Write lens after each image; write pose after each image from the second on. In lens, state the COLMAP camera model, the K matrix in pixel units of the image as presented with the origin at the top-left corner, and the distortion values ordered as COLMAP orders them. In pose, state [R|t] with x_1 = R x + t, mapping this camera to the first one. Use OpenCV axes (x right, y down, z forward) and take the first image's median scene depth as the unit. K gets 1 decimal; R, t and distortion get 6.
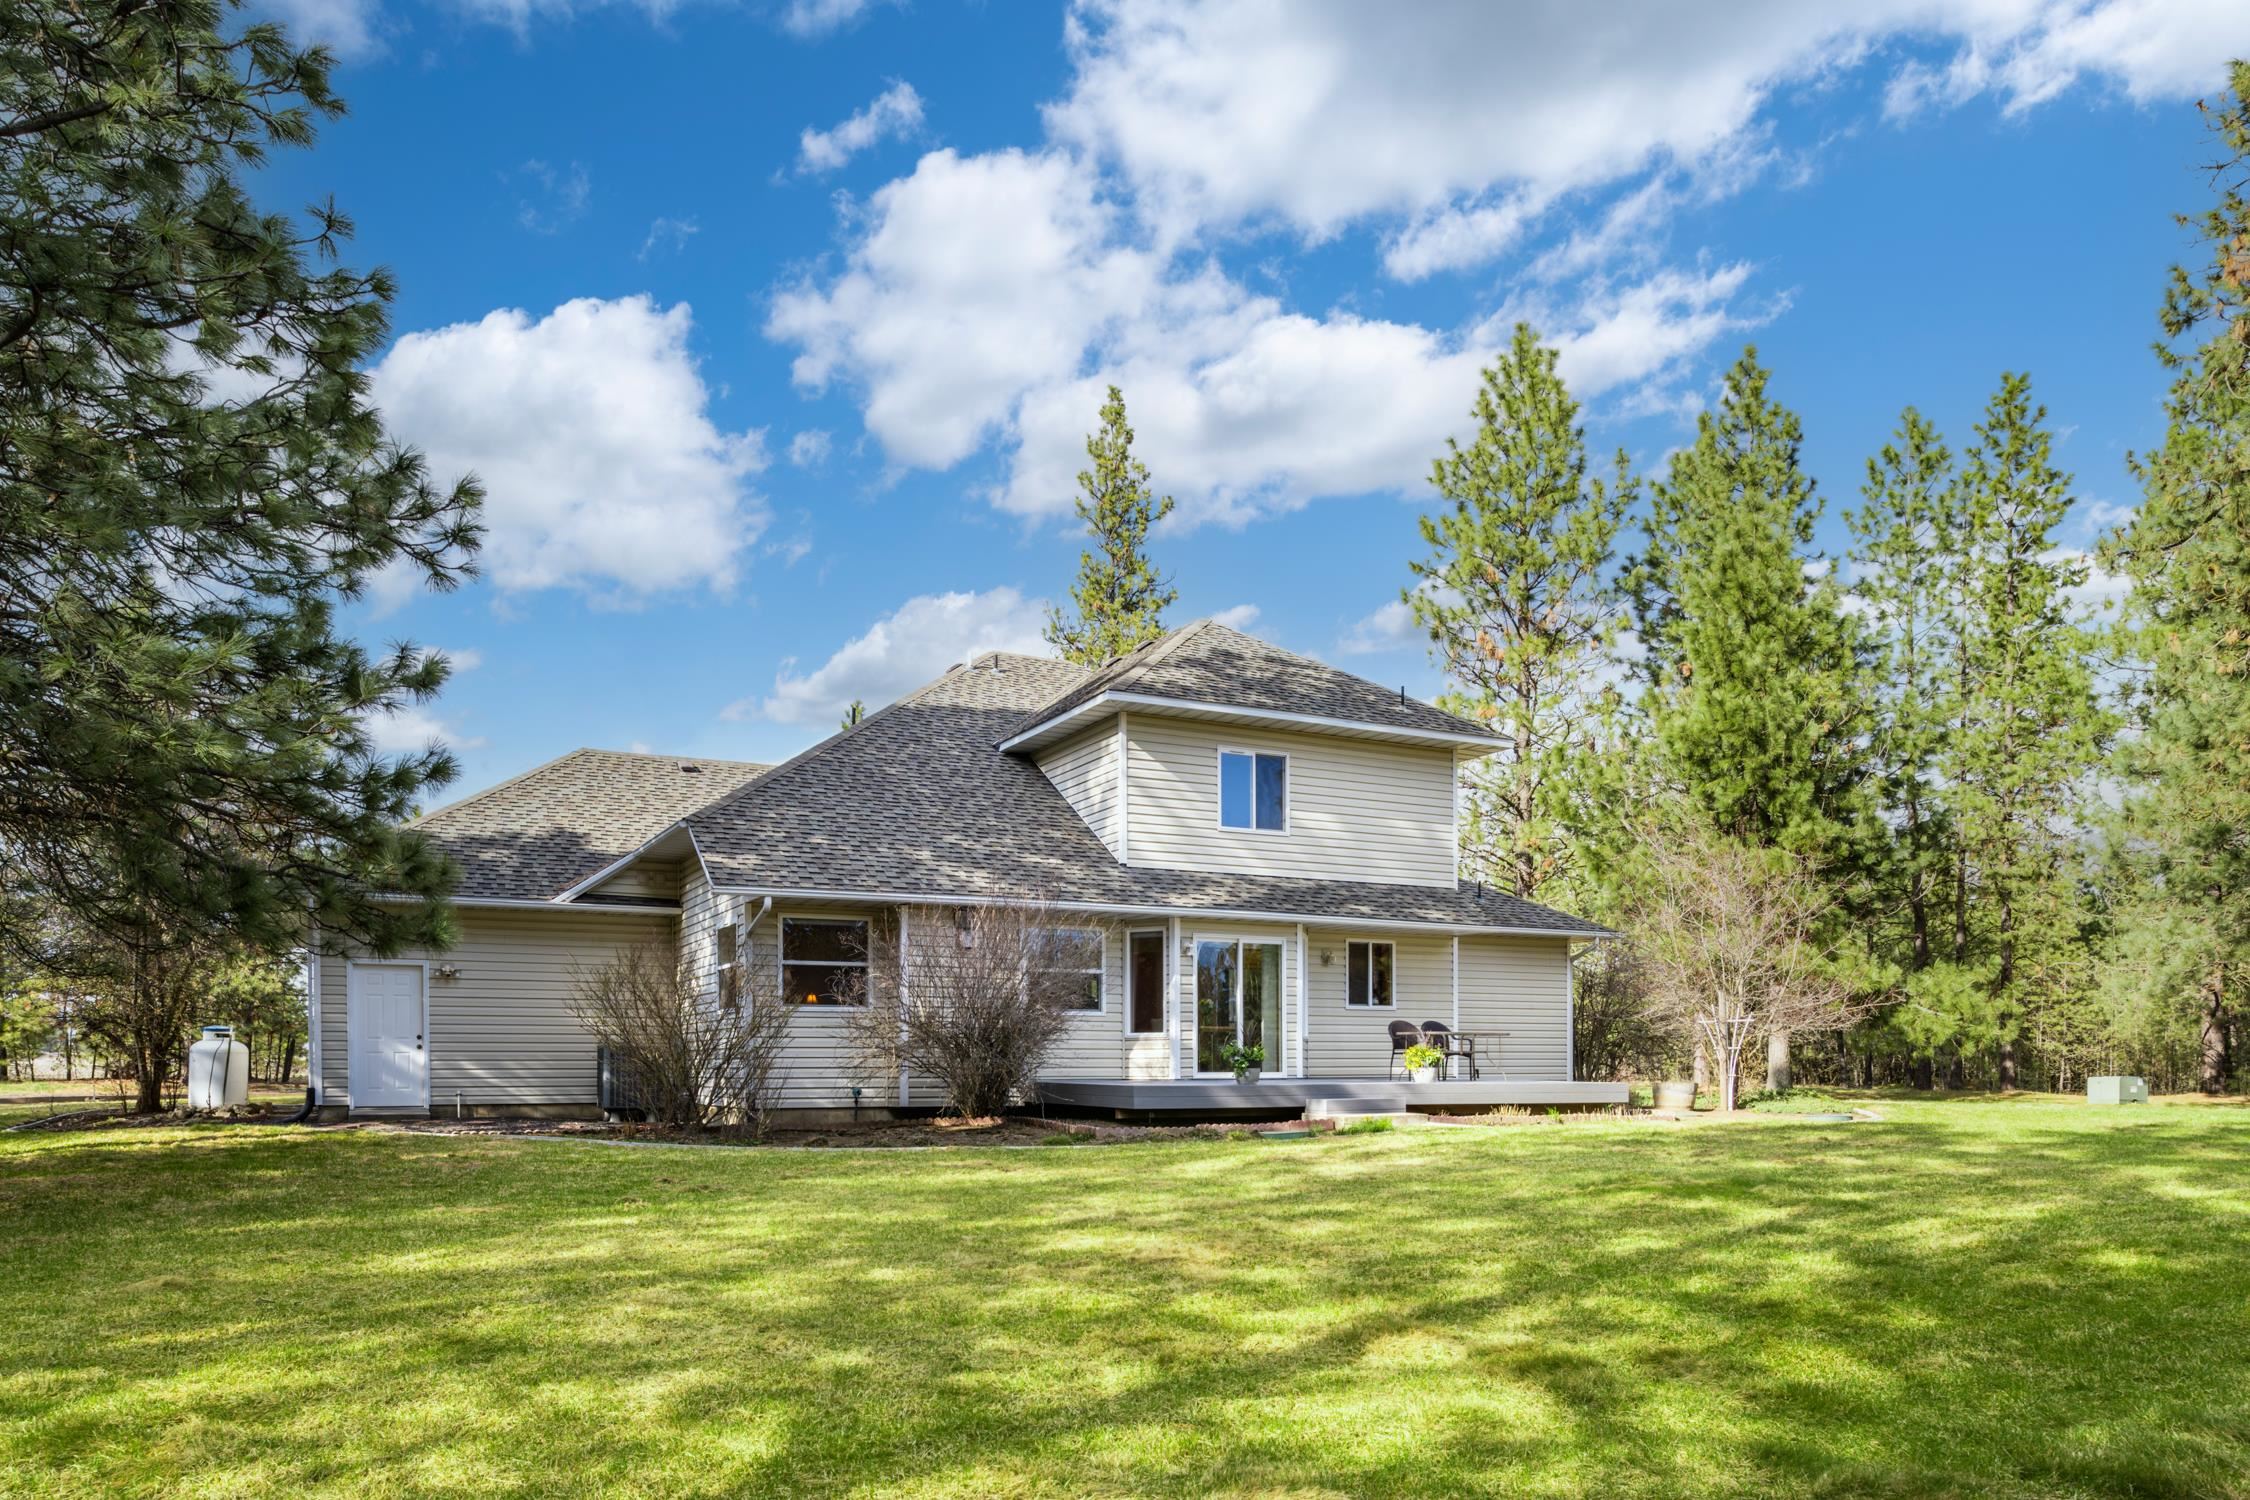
lens RADIAL K [[1524.3, 0, 1125.0], [0, 1524.3, 750.0], [0, 0, 1]] dist [-0.000630, -0.001056]
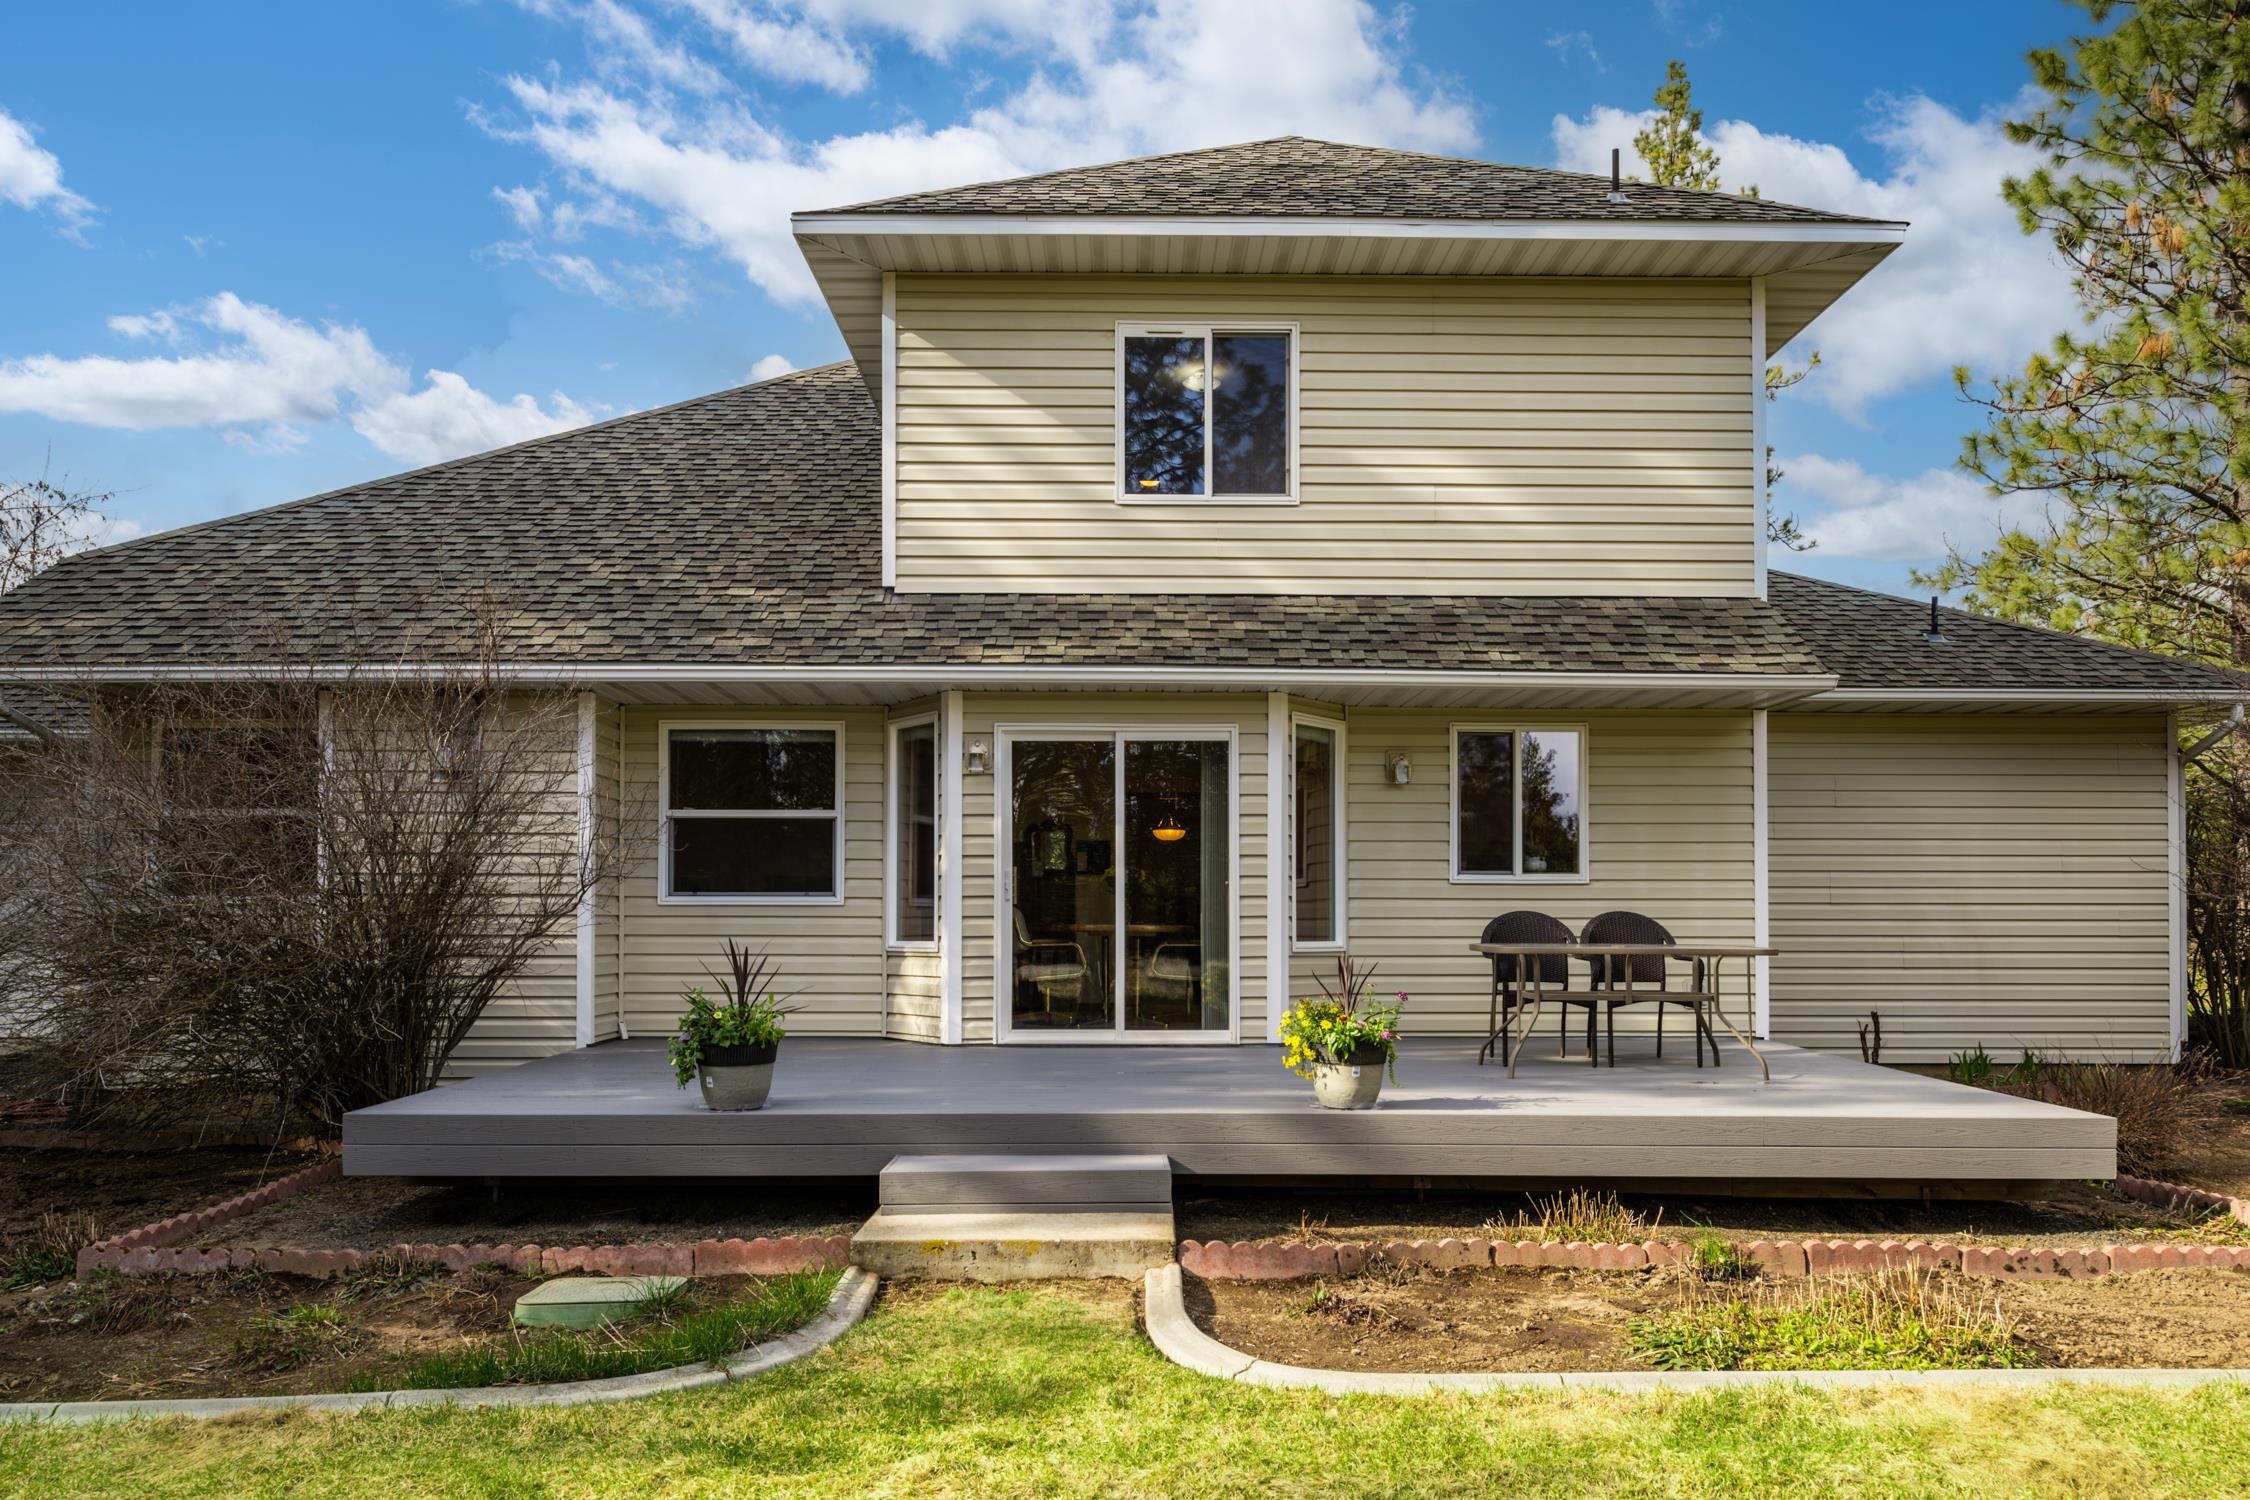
lens RADIAL K [[1524.3, 0, 1125.0], [0, 1524.3, 750.0], [0, 0, 1]] dist [-0.000630, -0.001056]
pose [[0.891107, -0.046388, -0.451416, 0.273260], [0.087825, 0.993583, 0.071268, 0.096082], [0.445213, -0.103153, 0.889463, 0.594504]]
